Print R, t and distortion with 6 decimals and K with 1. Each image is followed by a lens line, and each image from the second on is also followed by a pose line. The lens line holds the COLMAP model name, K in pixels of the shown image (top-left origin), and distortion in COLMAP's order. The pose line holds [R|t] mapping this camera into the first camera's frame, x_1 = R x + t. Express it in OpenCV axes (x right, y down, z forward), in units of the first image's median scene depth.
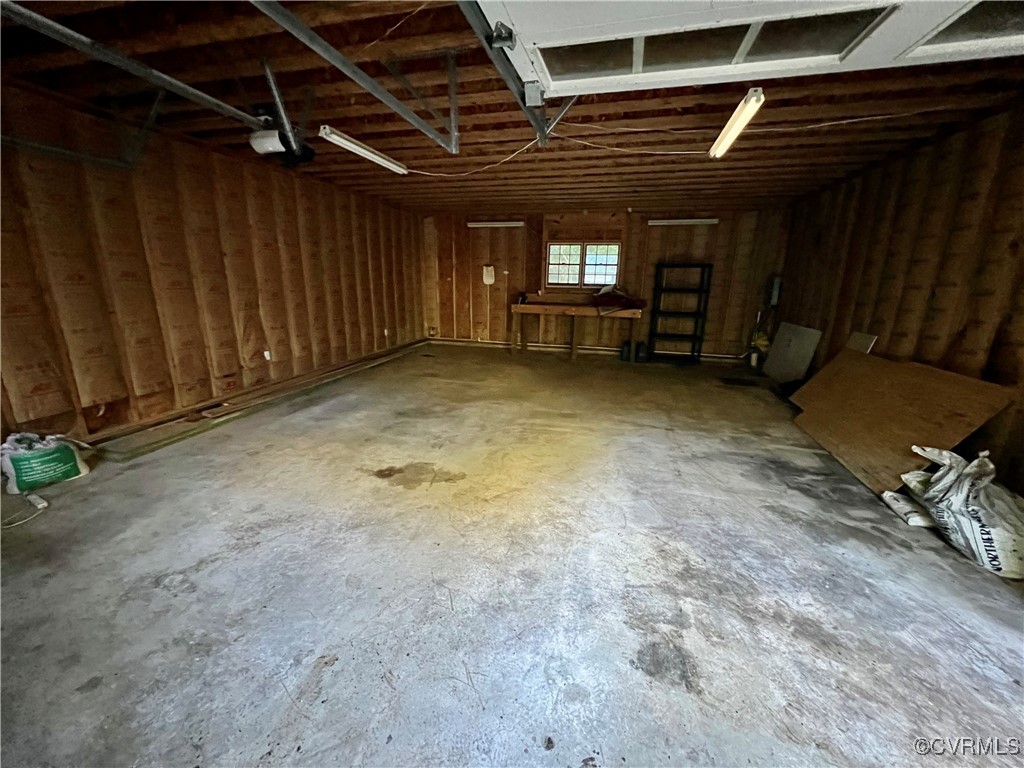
lens RADIAL K [[407.8, 0, 512.4], [0, 407.8, 385.6], [0, 0, 1]] dist [-0.001110, 0.000127]
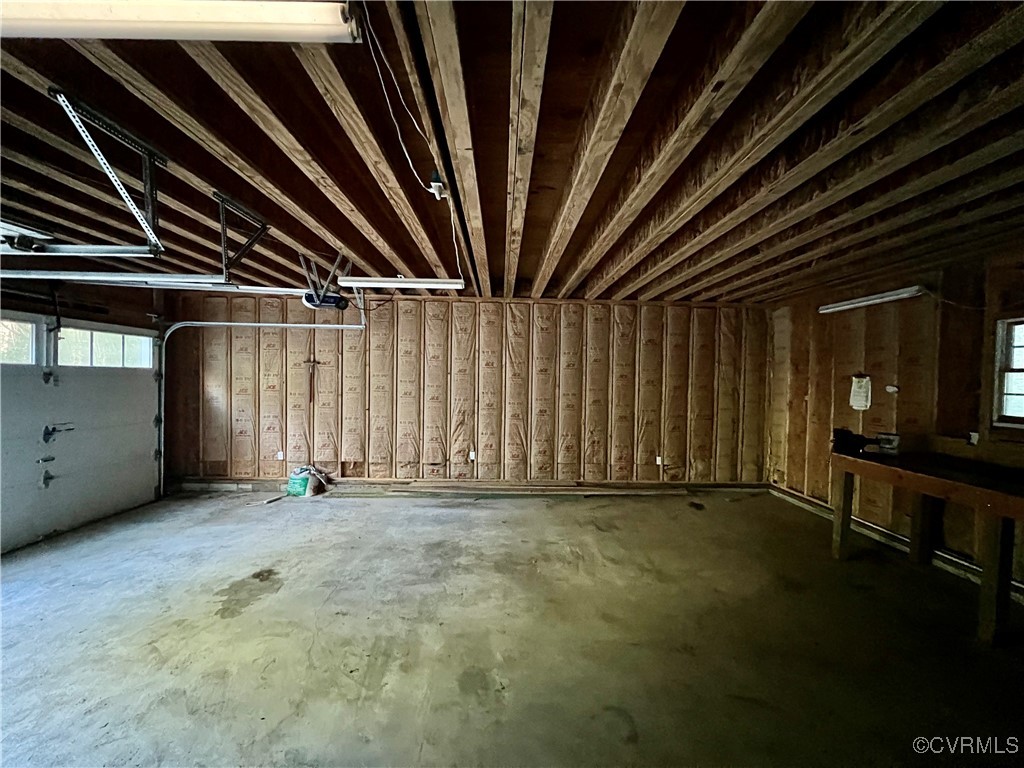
lens RADIAL K [[408.0, 0, 512.6], [0, 408.0, 384.3], [0, 0, 1]] dist [-0.003622, -0.000409]
pose [[0.281583, 0.003070, -0.959532, 0.600636], [-0.257751, 0.963483, -0.072556, -0.237148], [0.924270, 0.267751, 0.272092, 0.811219]]
